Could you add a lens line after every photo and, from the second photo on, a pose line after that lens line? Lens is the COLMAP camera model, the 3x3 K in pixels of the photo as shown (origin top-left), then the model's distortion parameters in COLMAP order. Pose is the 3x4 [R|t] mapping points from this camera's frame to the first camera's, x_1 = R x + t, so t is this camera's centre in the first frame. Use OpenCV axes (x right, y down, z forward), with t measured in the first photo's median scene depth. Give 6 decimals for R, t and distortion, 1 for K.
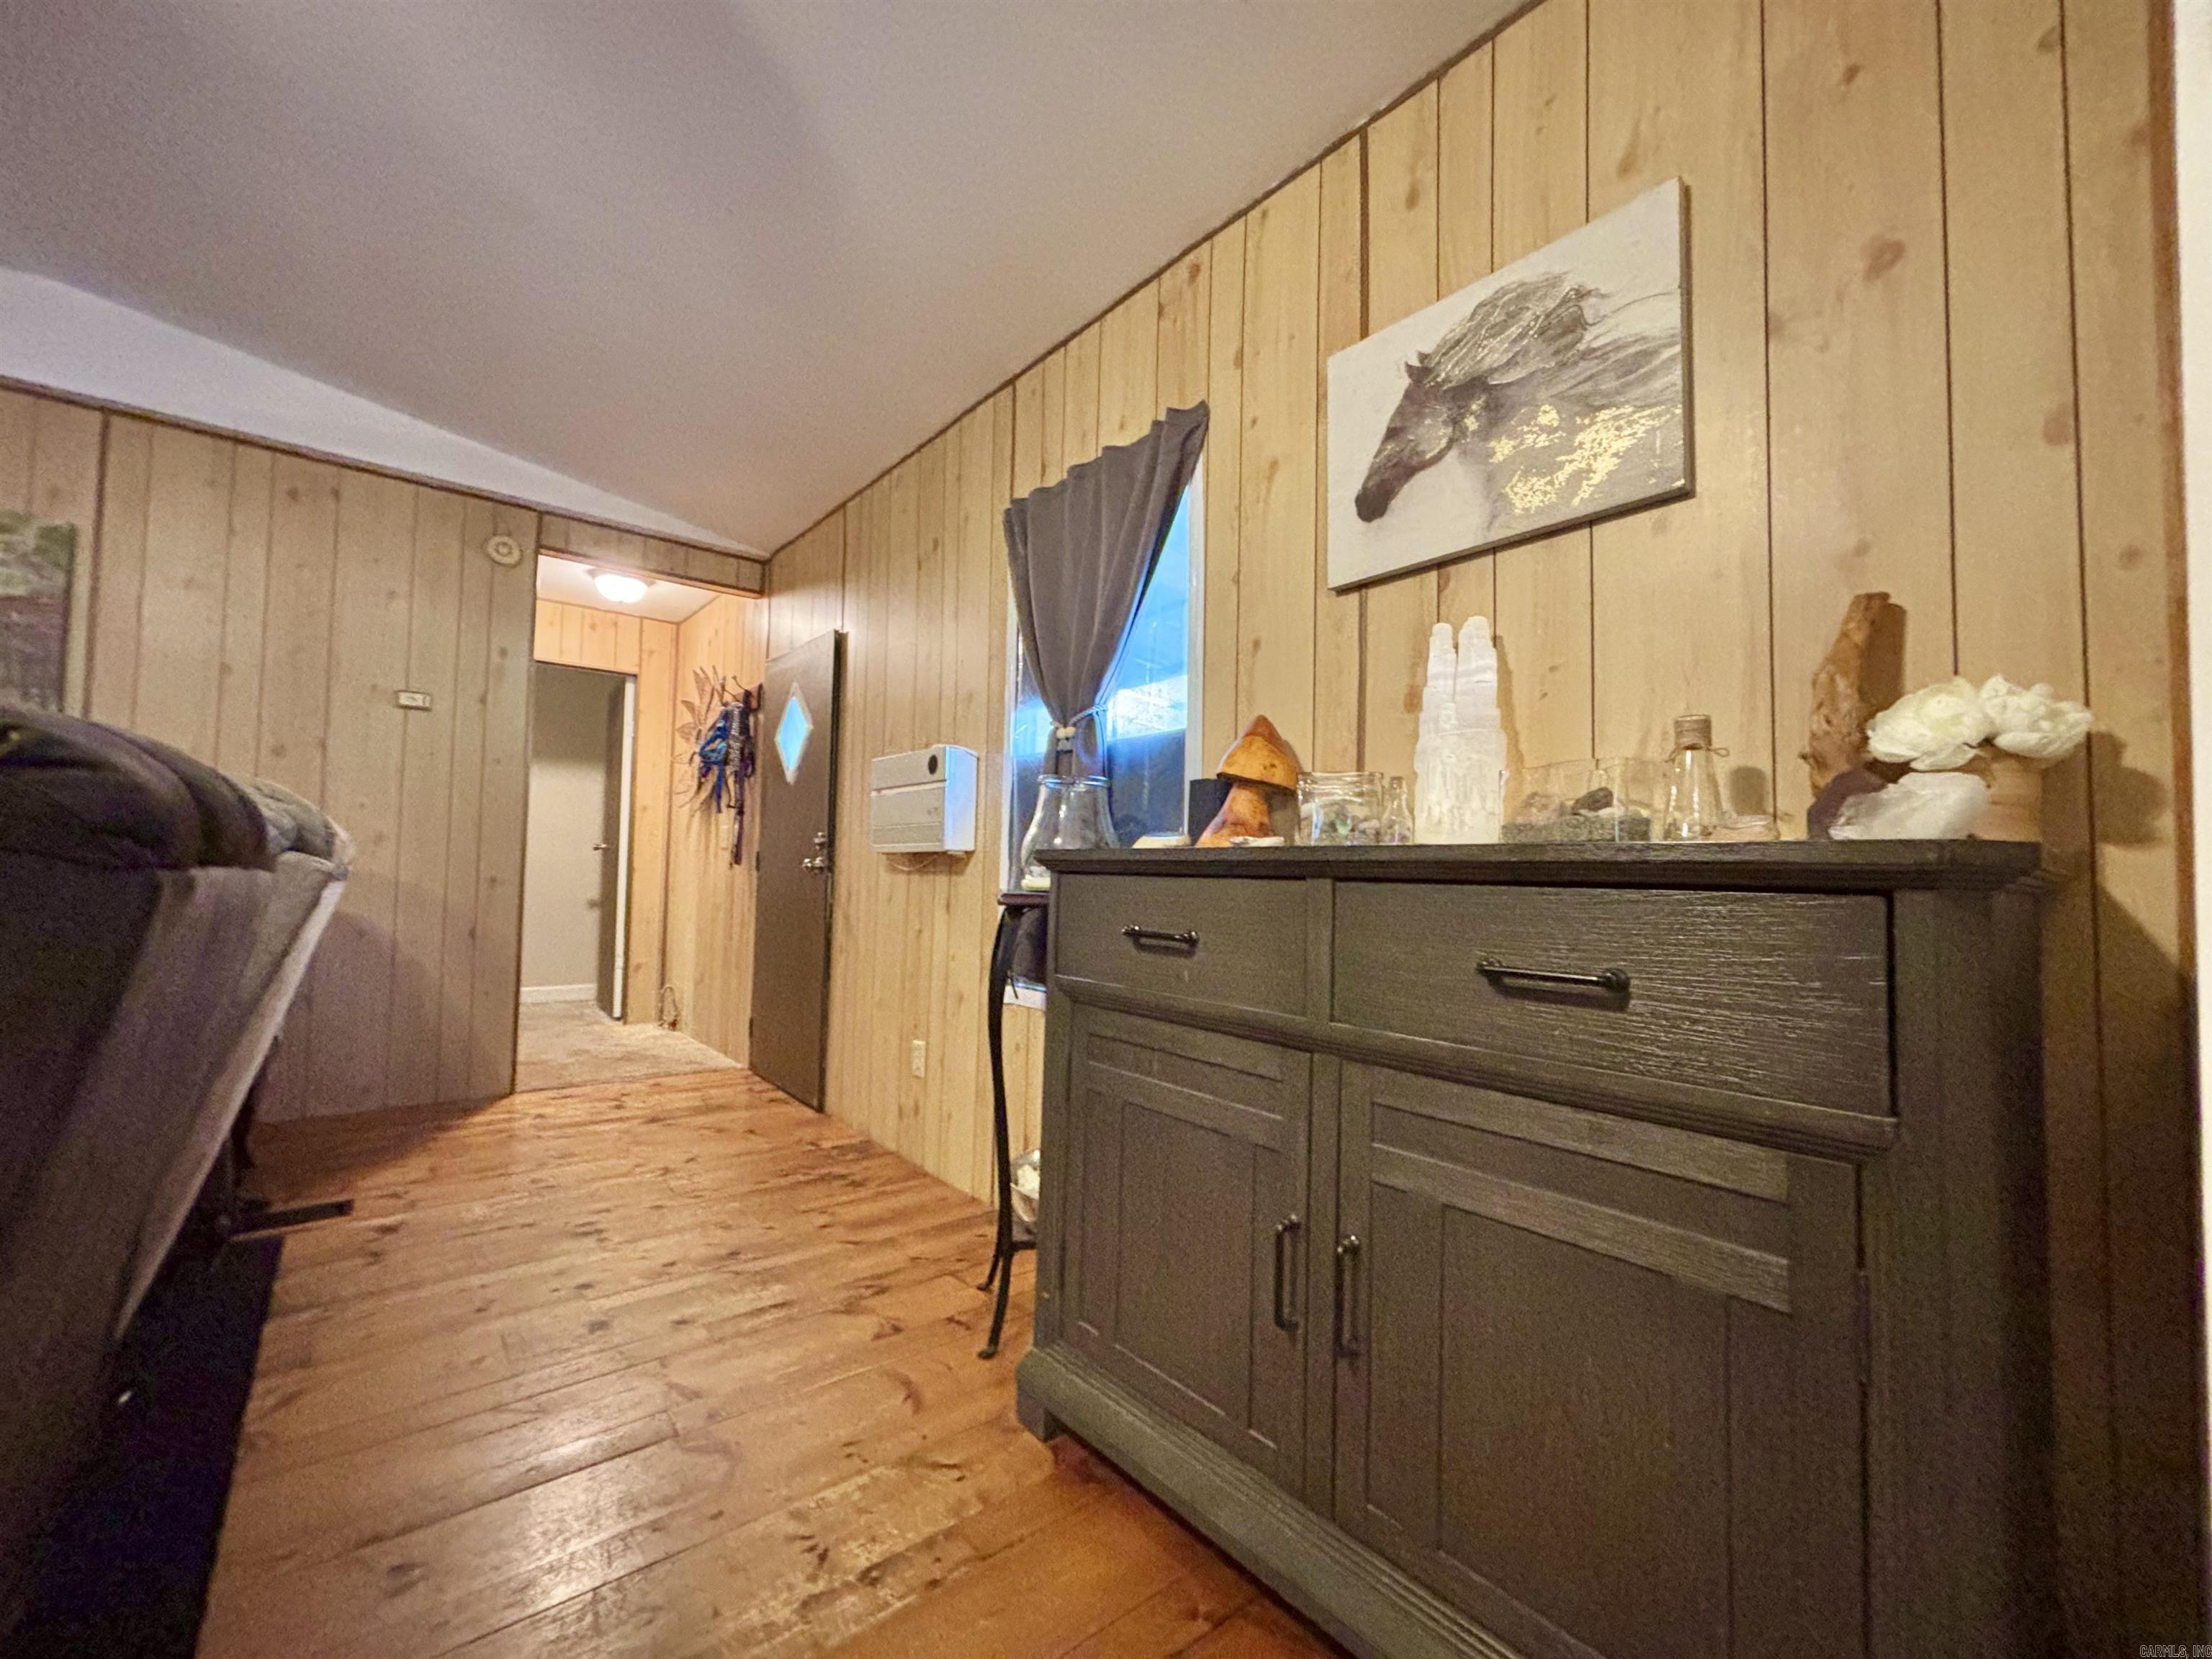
lens RADIAL K [[890.1, 0, 1106.0], [0, 890.1, 829.5], [0, 0, 1]] dist [0.007118, -0.000153]
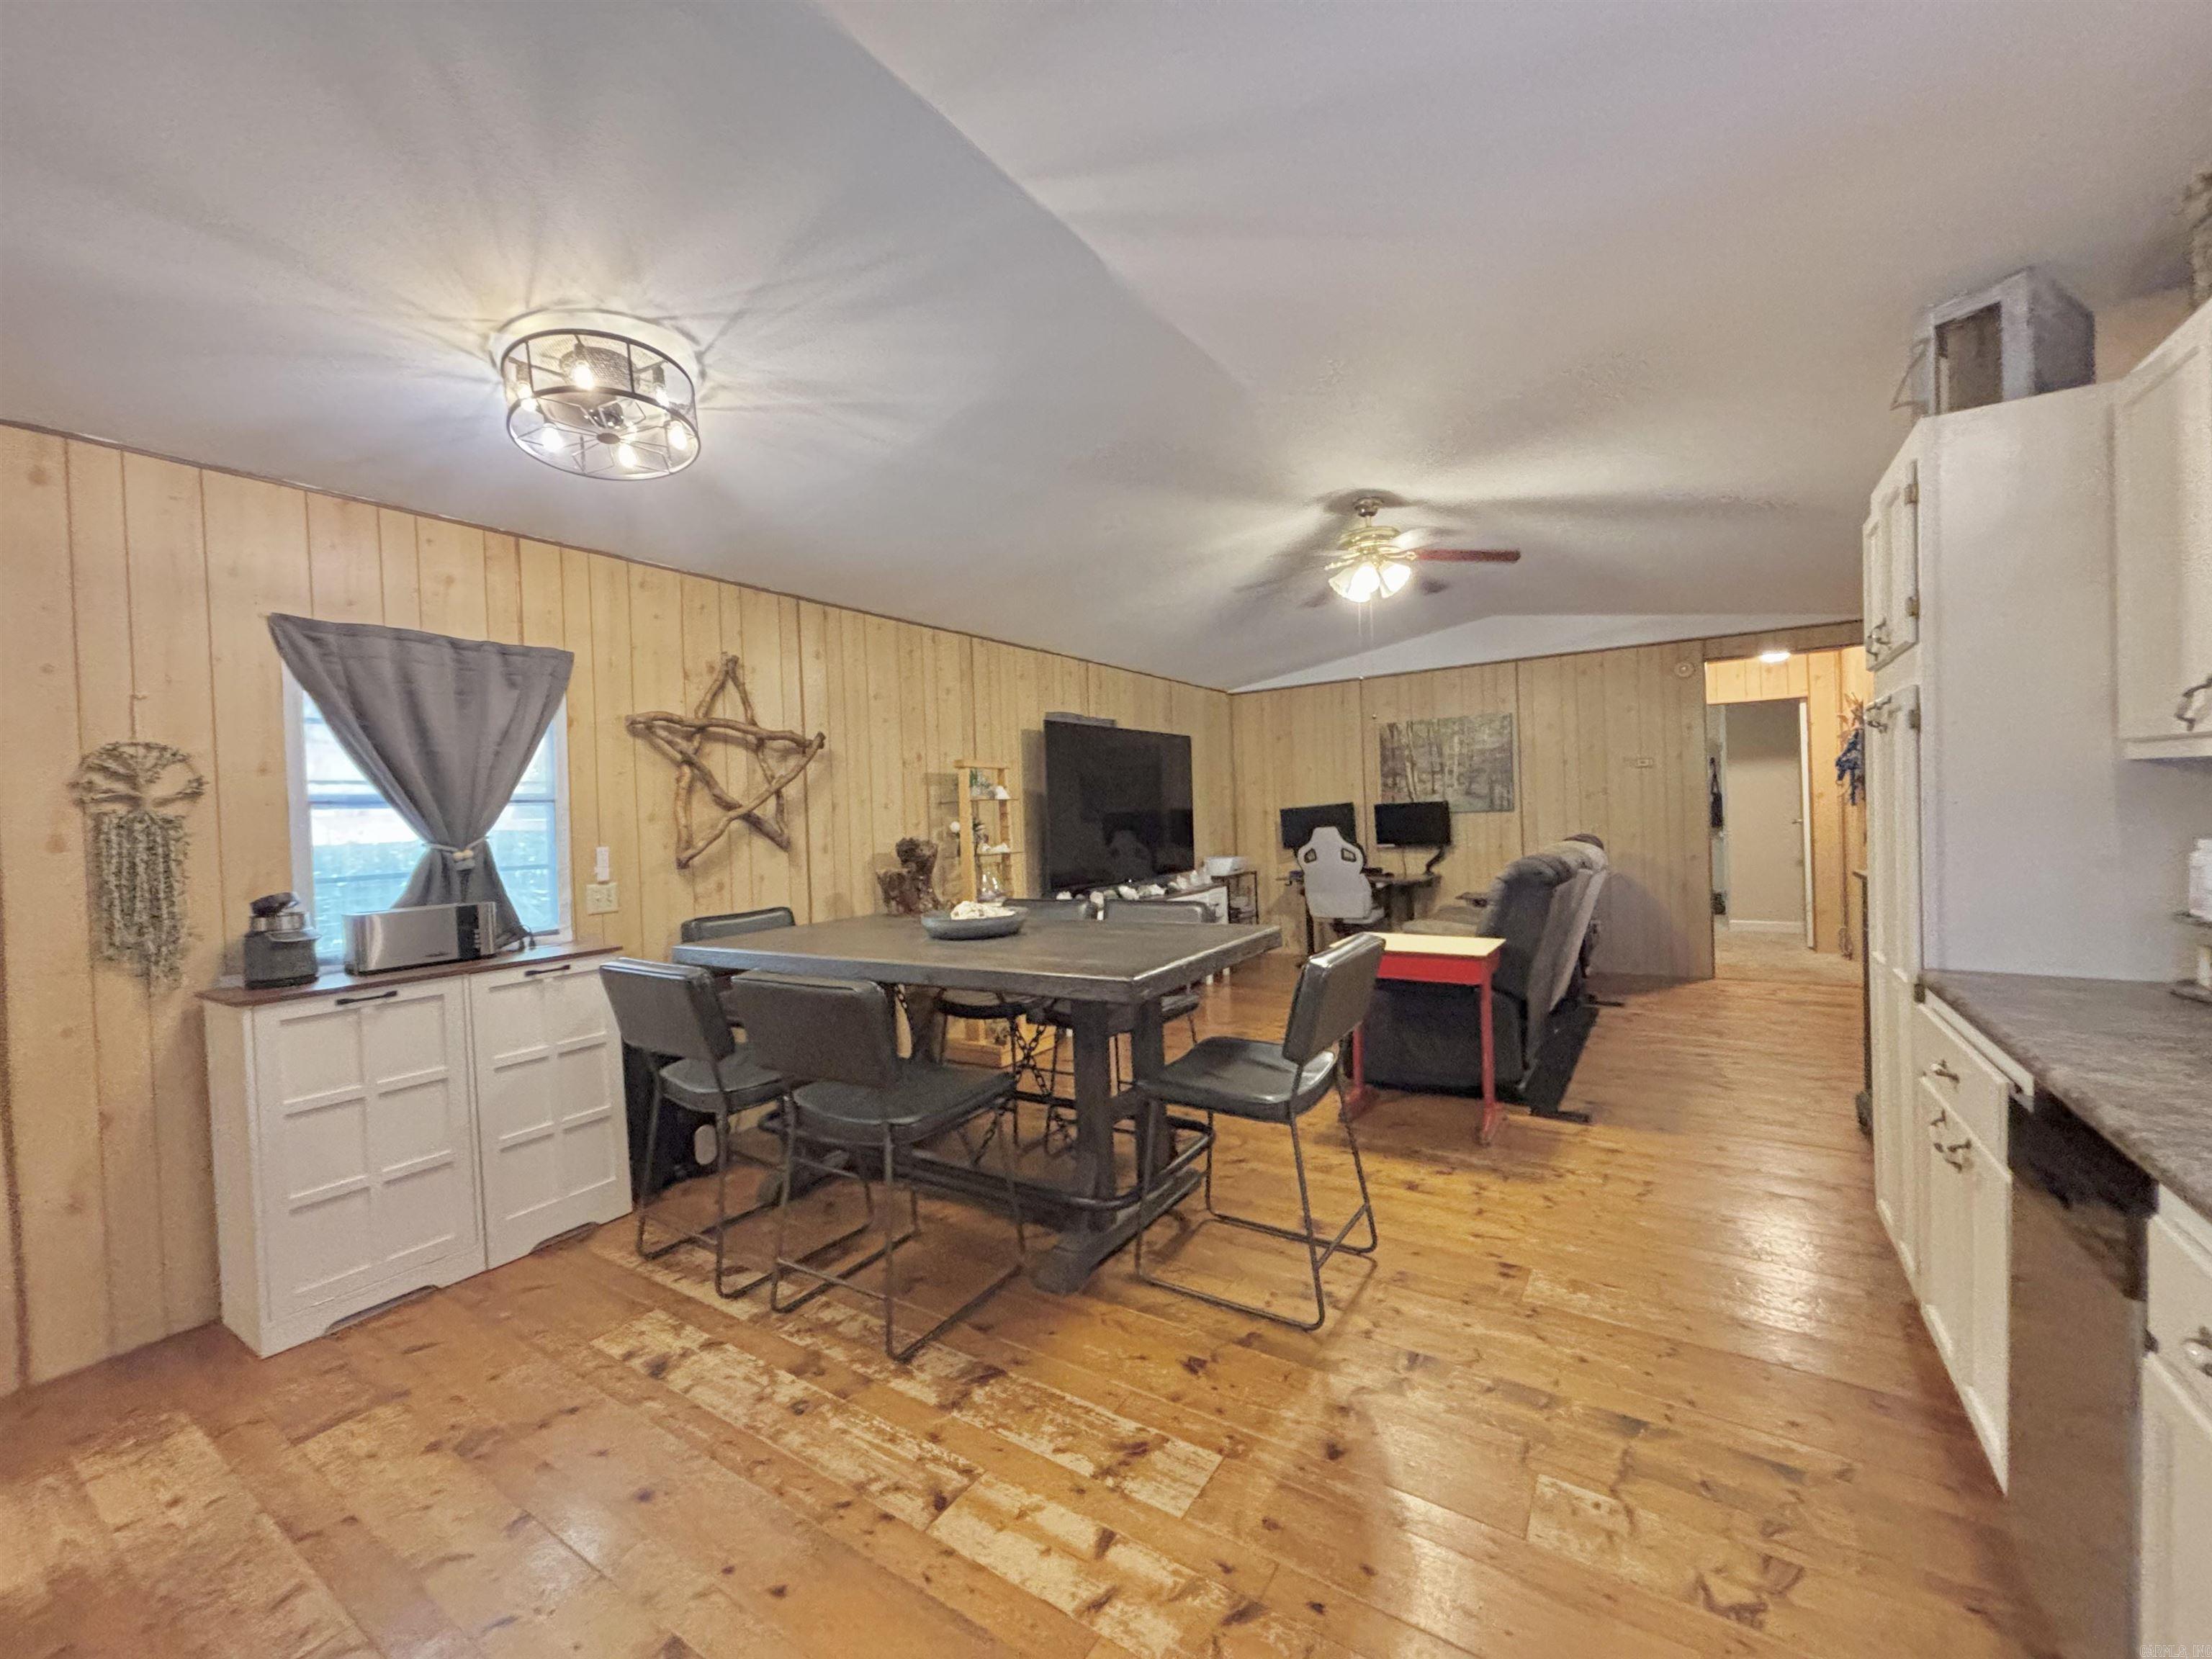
lens RADIAL K [[893.8, 0, 1102.8], [0, 893.8, 835.5], [0, 0, 1]] dist [0.004070, 0.000494]
pose [[0.296502, 0.001764, -0.955031, 0.668706], [0.082343, 0.996227, 0.027405, -0.130277], [0.951476, -0.086765, 0.295238, -0.638107]]
